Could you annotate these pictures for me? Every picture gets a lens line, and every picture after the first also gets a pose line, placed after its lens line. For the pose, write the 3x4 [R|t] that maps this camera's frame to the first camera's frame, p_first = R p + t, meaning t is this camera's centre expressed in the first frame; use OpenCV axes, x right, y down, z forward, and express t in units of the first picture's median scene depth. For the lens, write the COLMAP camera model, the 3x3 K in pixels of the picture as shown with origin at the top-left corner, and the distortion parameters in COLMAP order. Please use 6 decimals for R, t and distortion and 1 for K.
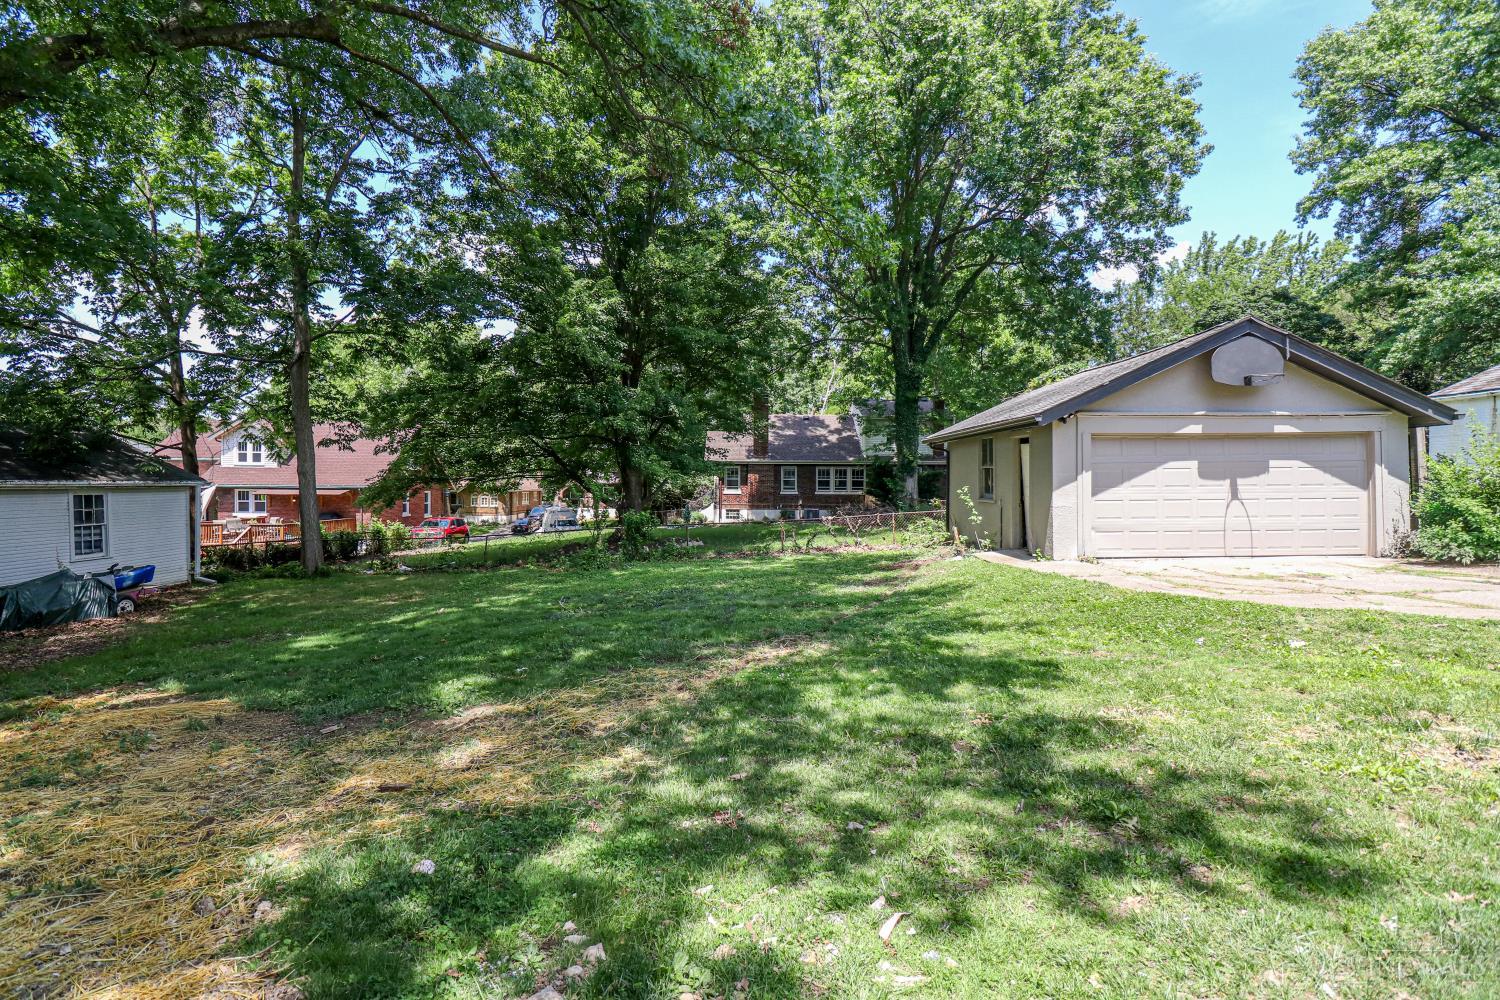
lens RADIAL K [[689.8, 0, 735.4], [0, 689.8, 484.0], [0, 0, 1]] dist [0.001015, -0.013537]
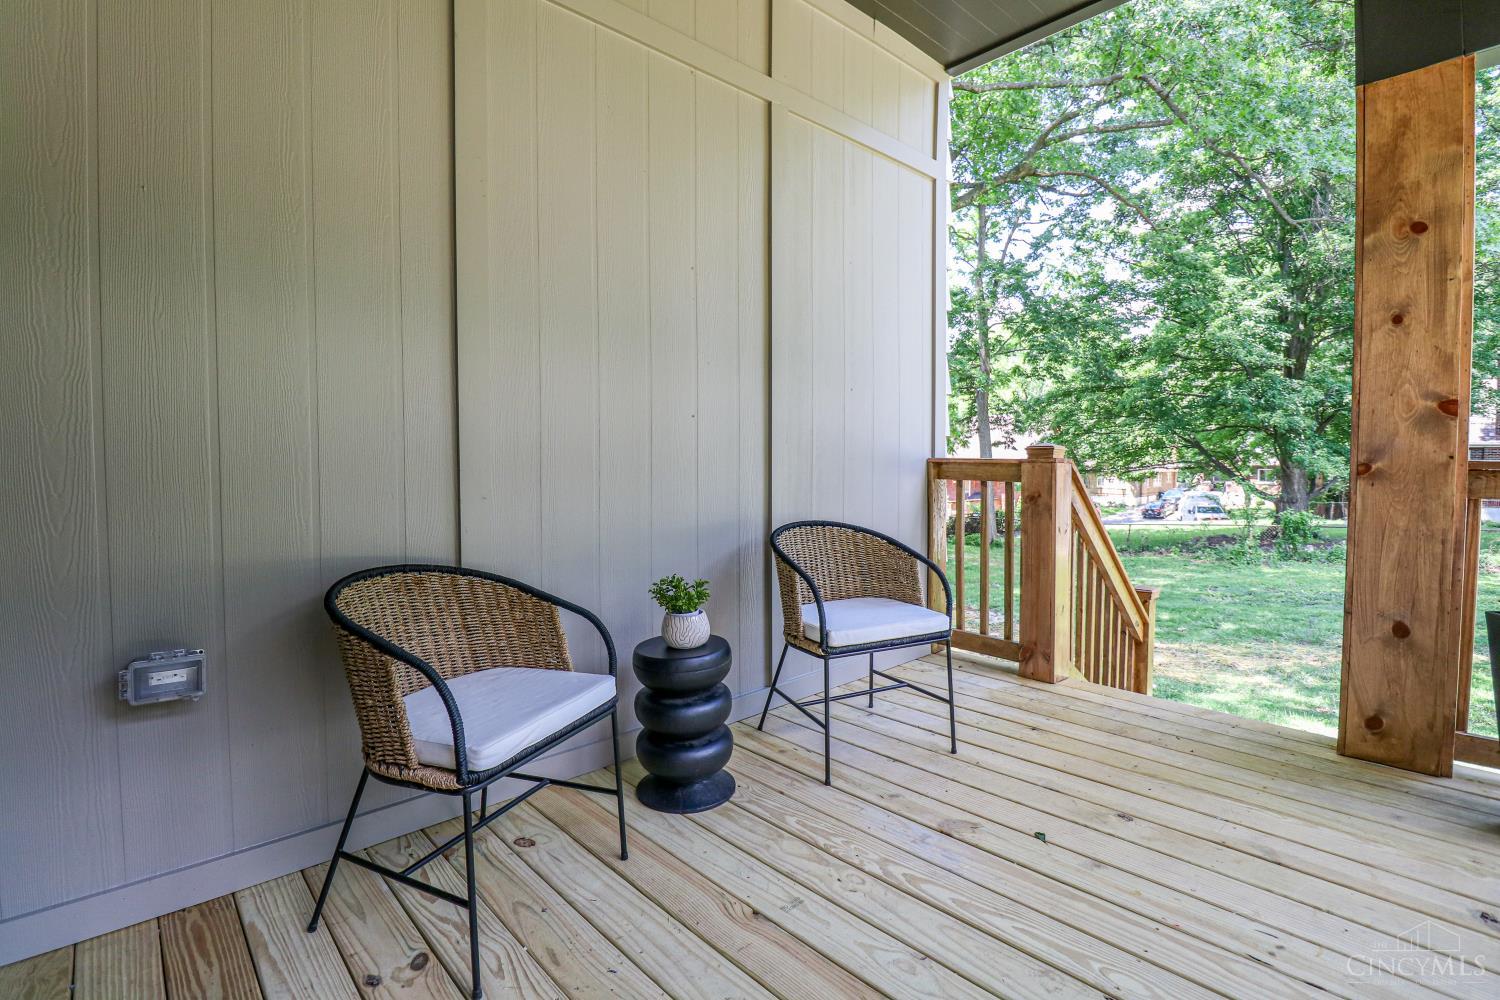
lens RADIAL K [[689.8, 0, 735.4], [0, 689.8, 484.0], [0, 0, 1]] dist [0.001015, -0.013537]
pose [[0.667142, 0.028225, -0.744395, 0.040169], [-0.001209, 0.999322, 0.036808, -0.026472], [0.744929, -0.023656, 0.666724, -0.196481]]
